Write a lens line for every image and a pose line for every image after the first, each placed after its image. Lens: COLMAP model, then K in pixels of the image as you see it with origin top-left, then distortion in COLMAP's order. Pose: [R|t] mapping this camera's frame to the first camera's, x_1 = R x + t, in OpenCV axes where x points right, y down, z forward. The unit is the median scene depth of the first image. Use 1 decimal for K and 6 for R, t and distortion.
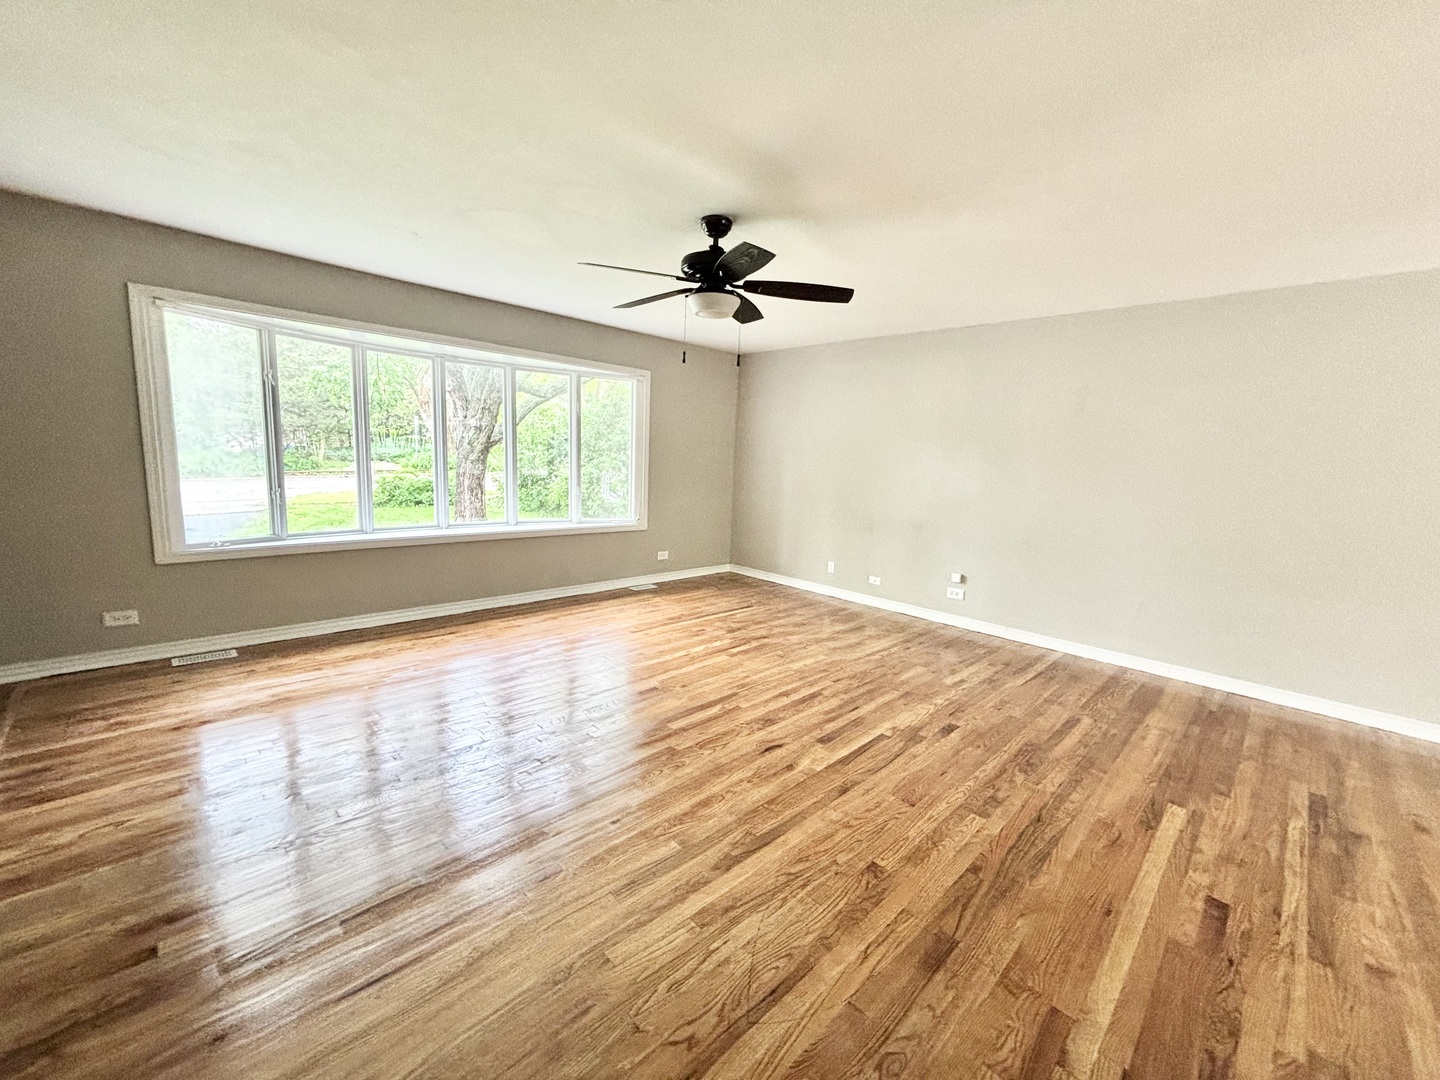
lens RADIAL K [[572.9, 0, 720.0], [0, 572.9, 540.0], [0, 0, 1]] dist [0.012321, -0.008360]
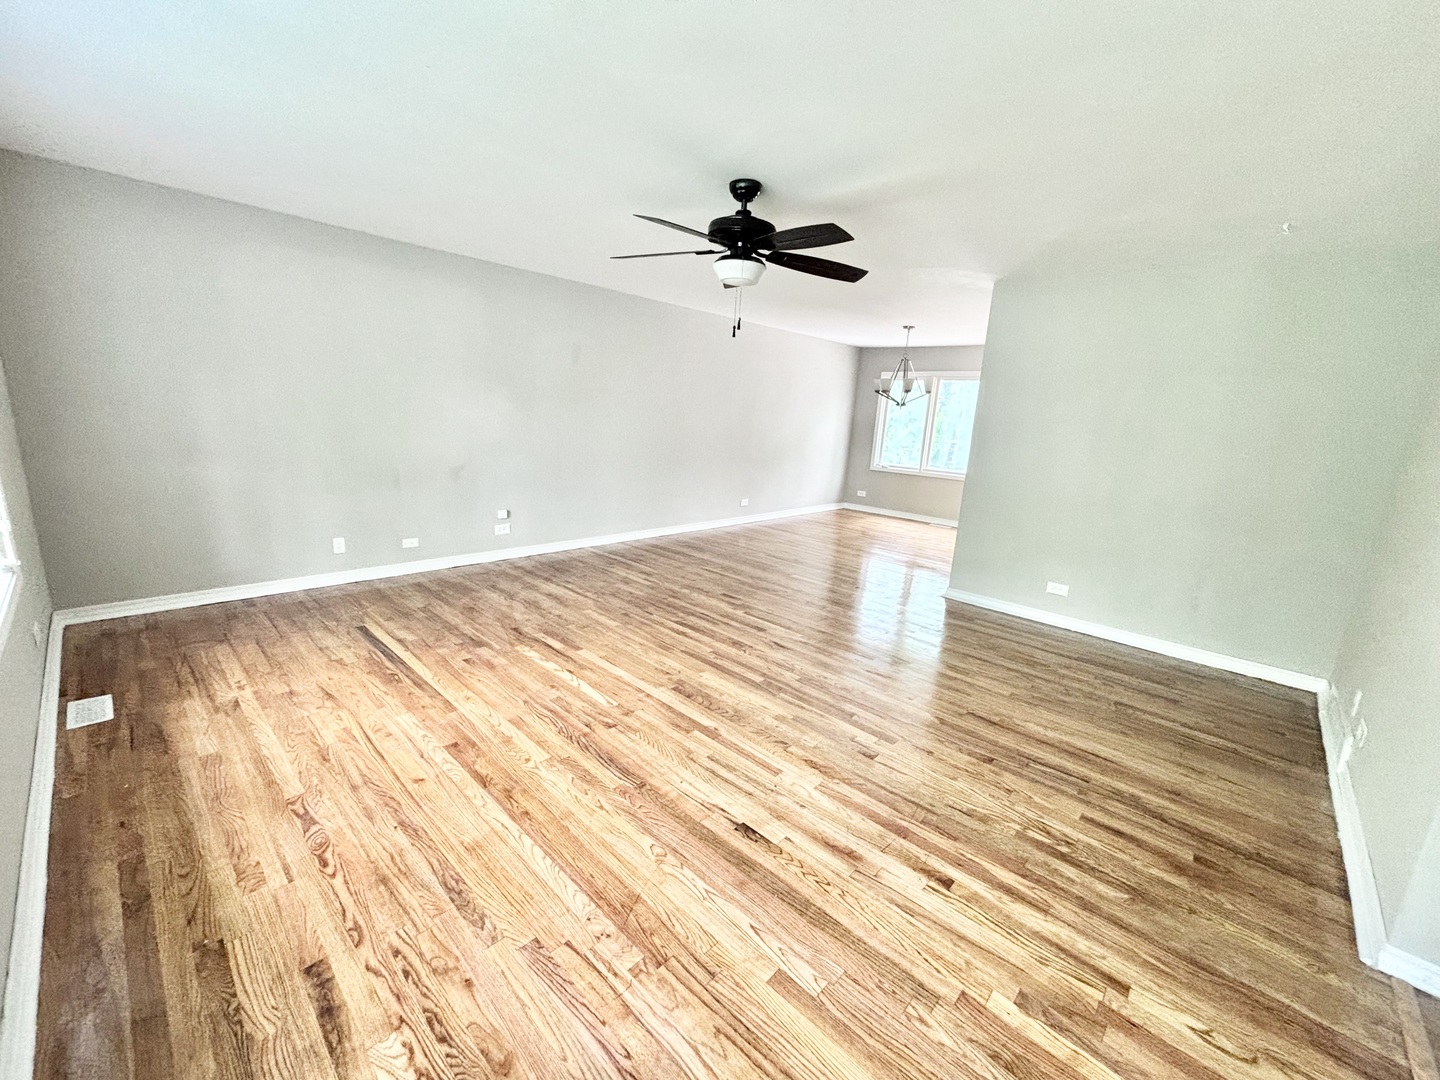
lens RADIAL K [[576.7, 0, 724.0], [0, 576.7, 553.6], [0, 0, 1]] dist [-0.001413, -0.000452]
pose [[-0.039493, -0.286126, 0.957378, -0.863606], [0.085609, 0.953633, 0.288539, -0.183355], [-0.995546, 0.093356, -0.013167, 0.863290]]
